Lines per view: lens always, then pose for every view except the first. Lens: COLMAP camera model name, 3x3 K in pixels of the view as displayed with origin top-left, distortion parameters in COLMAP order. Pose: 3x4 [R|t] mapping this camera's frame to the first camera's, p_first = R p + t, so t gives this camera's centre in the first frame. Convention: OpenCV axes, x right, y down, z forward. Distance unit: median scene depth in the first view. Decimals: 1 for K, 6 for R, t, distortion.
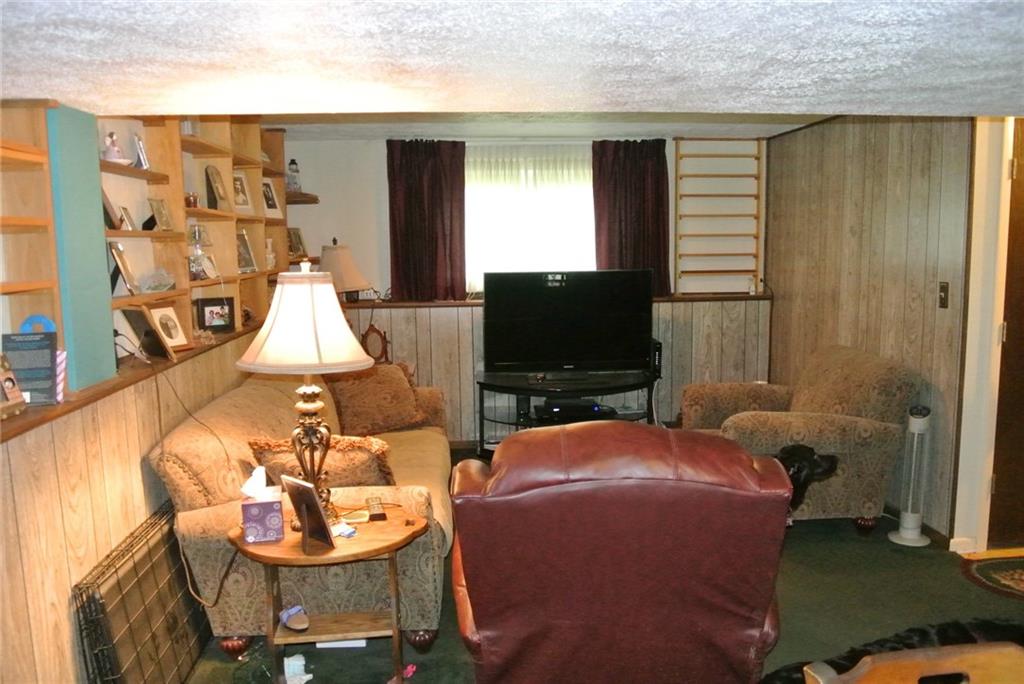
lens RADIAL K [[799.4, 0, 511.2], [0, 799.4, 343.5], [0, 0, 1]] dist [-0.084677, 0.031089]
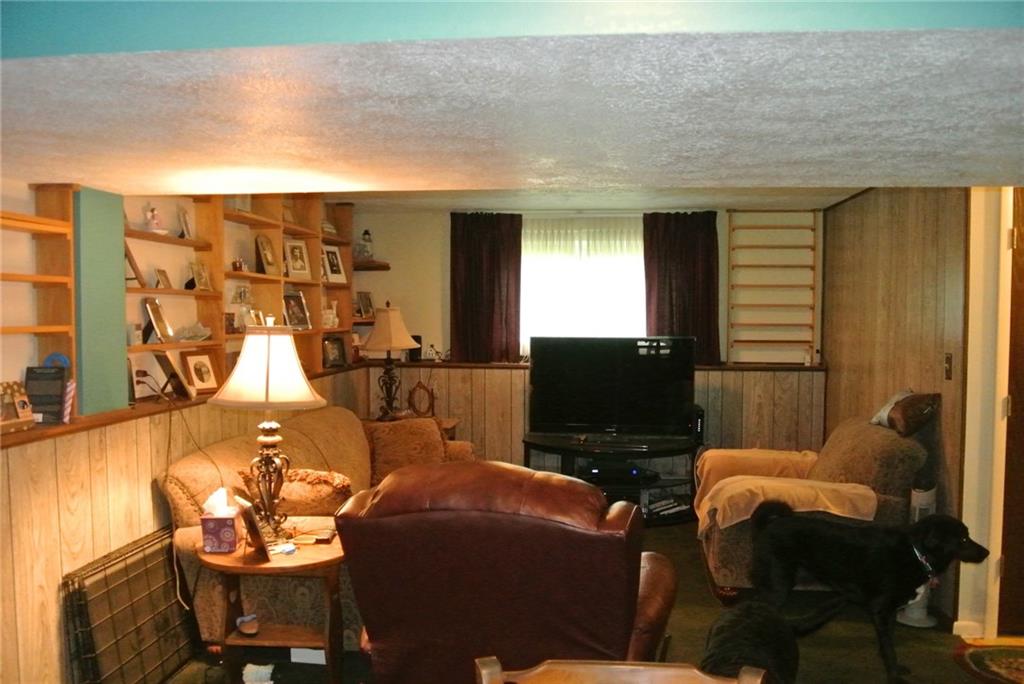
lens RADIAL K [[799.4, 0, 517.2], [0, 799.4, 345.4], [0, 0, 1]] dist [-0.084677, 0.031089]
pose [[0.983116, 0.025642, -0.181178, 0.196676], [-0.040890, 0.995880, -0.080934, 0.012714], [0.178356, 0.086976, 0.980114, -0.055804]]
